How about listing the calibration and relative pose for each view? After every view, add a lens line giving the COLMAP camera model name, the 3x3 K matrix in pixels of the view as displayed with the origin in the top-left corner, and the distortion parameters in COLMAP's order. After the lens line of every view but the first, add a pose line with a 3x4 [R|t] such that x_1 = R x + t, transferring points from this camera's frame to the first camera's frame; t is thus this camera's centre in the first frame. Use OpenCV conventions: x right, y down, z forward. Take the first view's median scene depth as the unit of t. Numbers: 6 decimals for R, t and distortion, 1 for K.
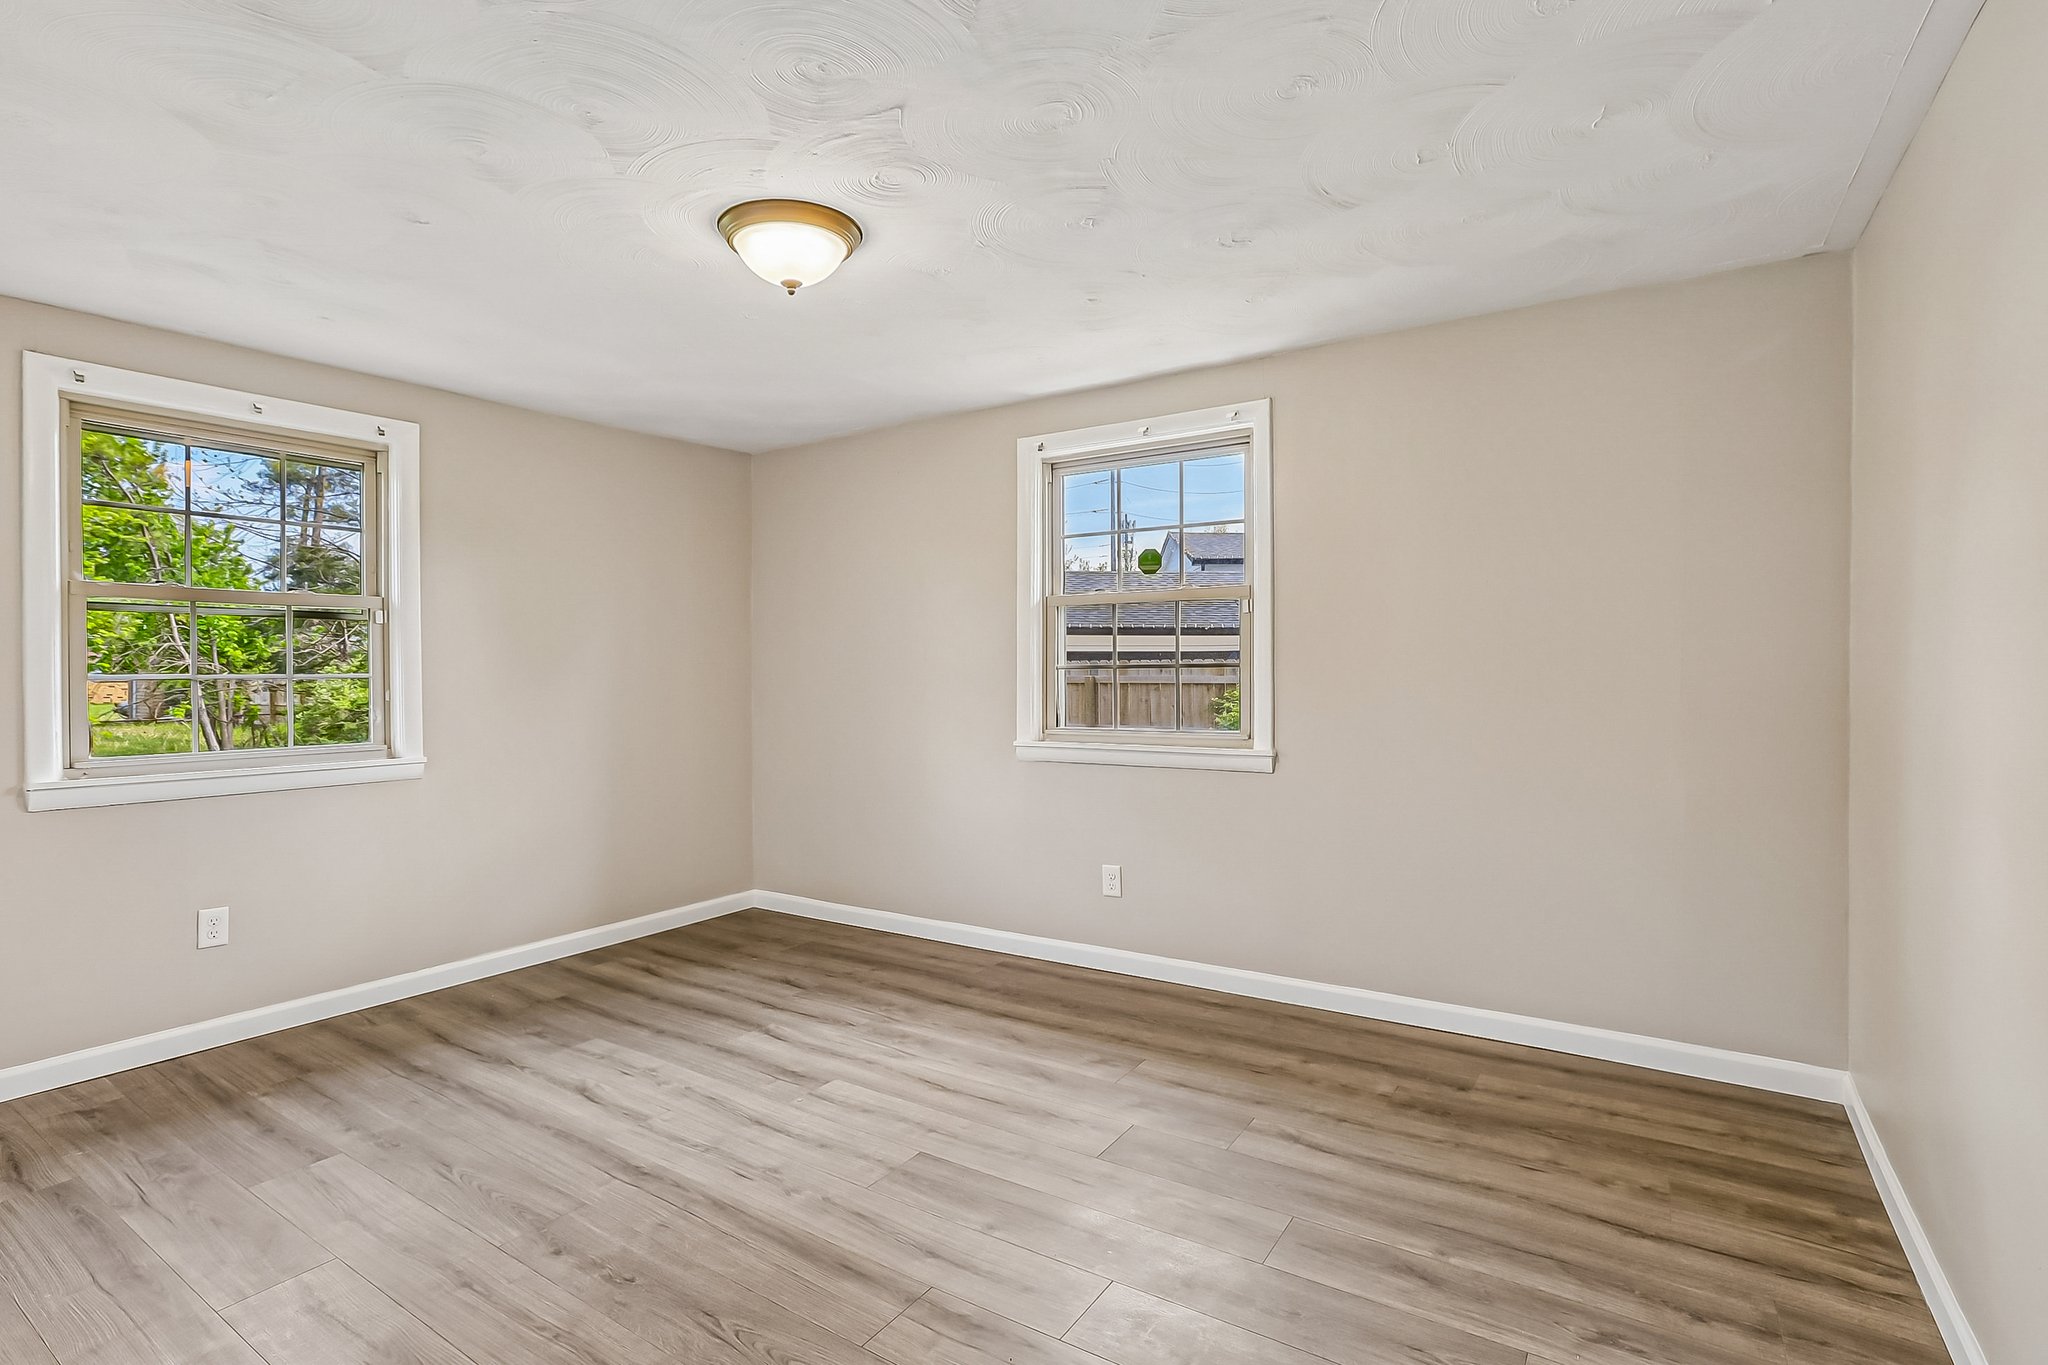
lens RADIAL K [[913.2, 0, 1000.4], [0, 913.2, 675.4], [0, 0, 1]] dist [-0.027835, 0.018963]
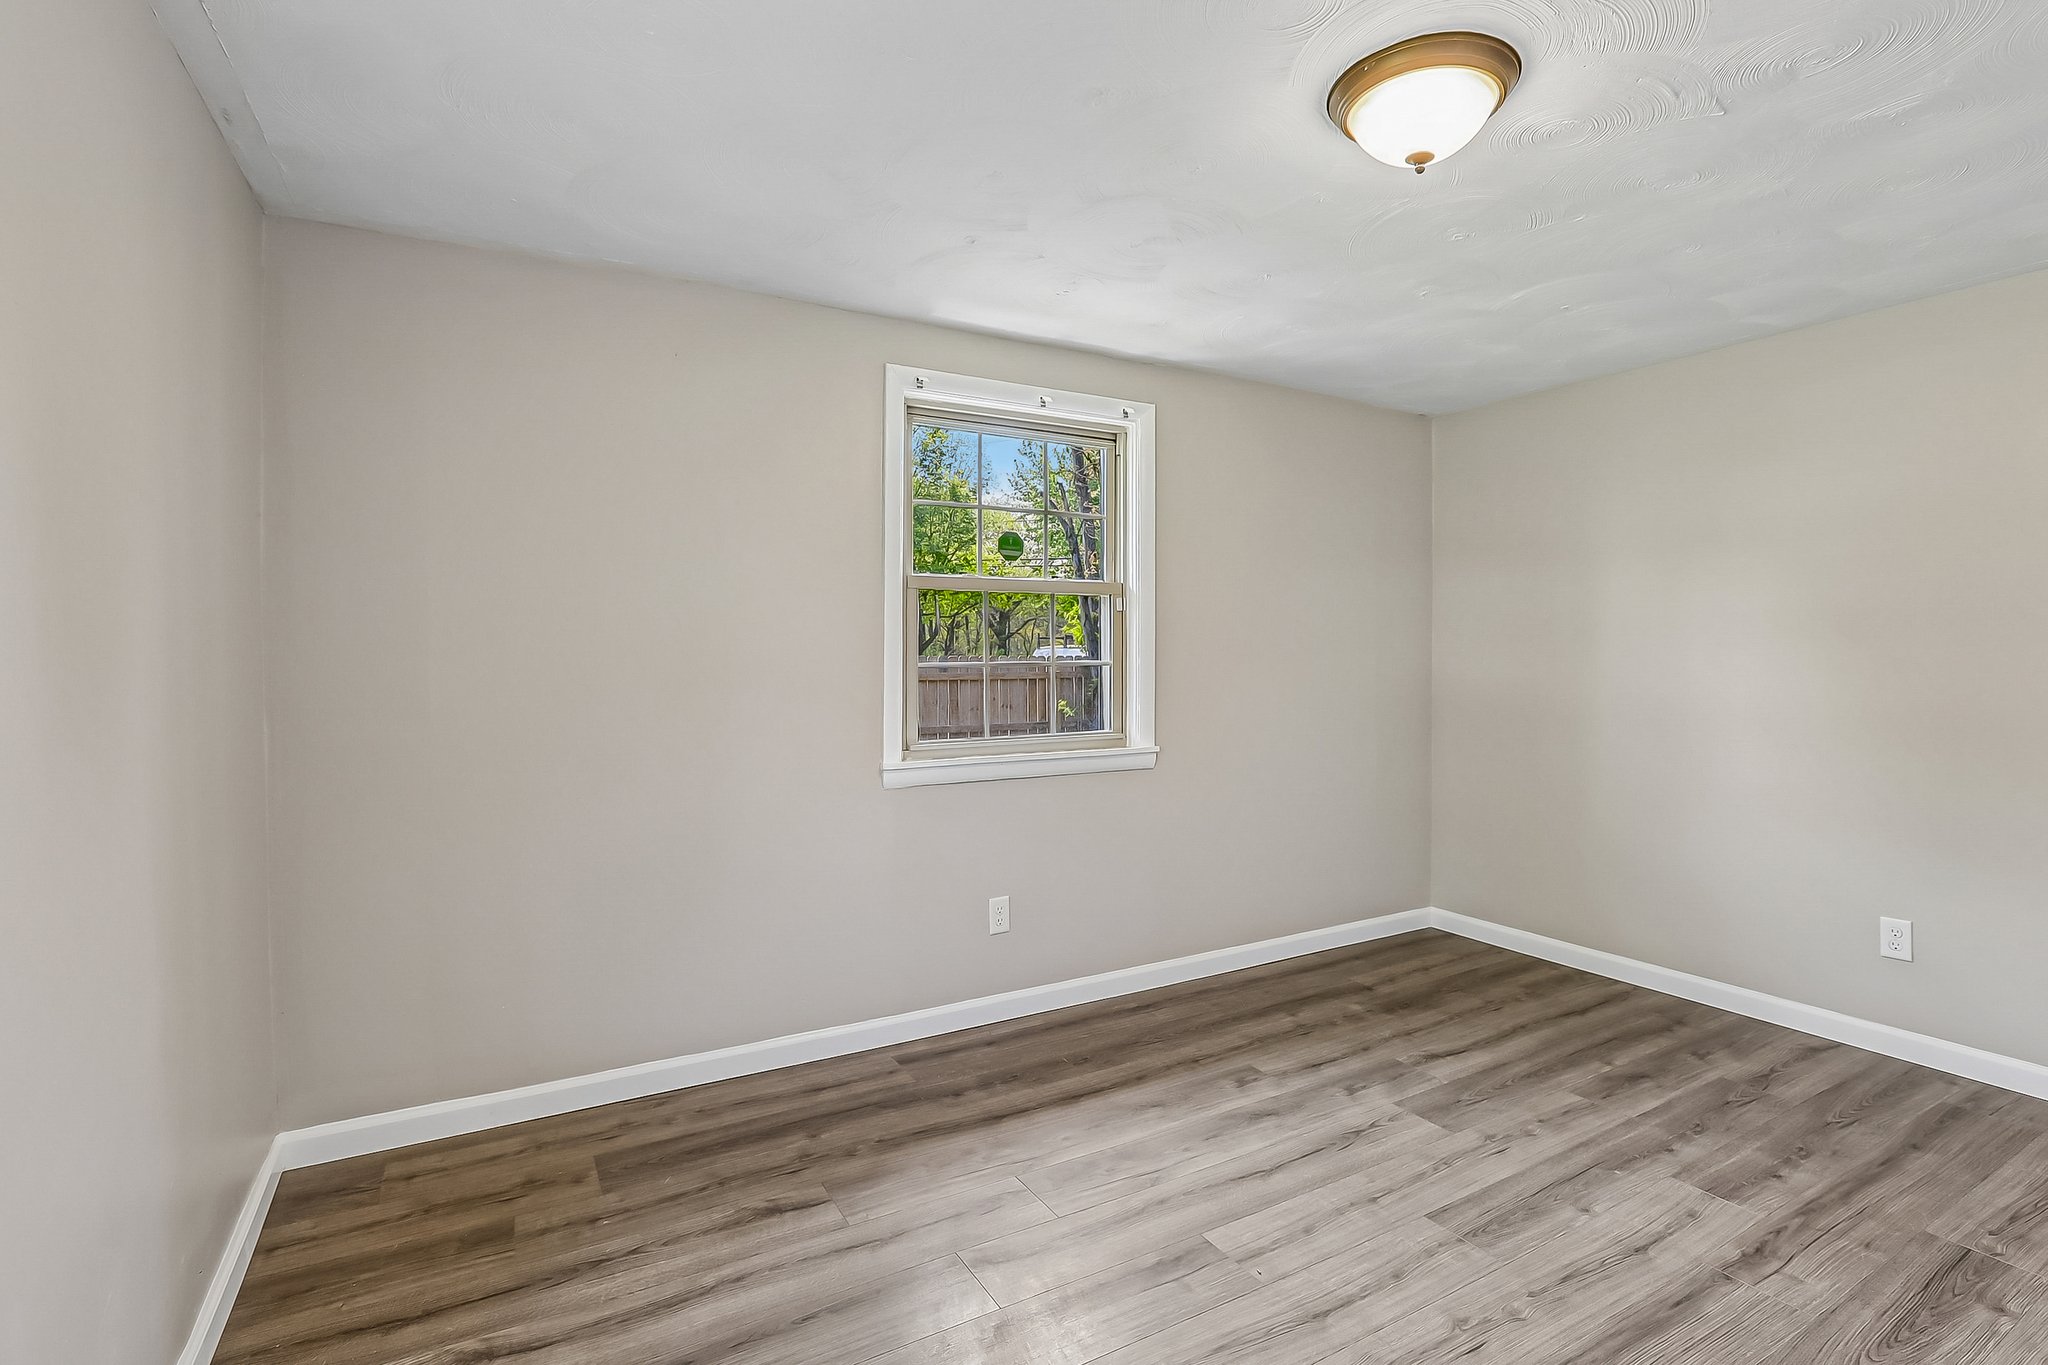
lens RADIAL K [[954.4, 0, 1014.7], [0, 954.4, 673.3], [0, 0, 1]] dist [-0.042325, 0.015157]
pose [[0.474465, -0.000833, 0.880274, -0.830246], [0.004245, 0.999990, -0.001342, -0.001123], [-0.880264, 0.004374, 0.474464, 0.707564]]
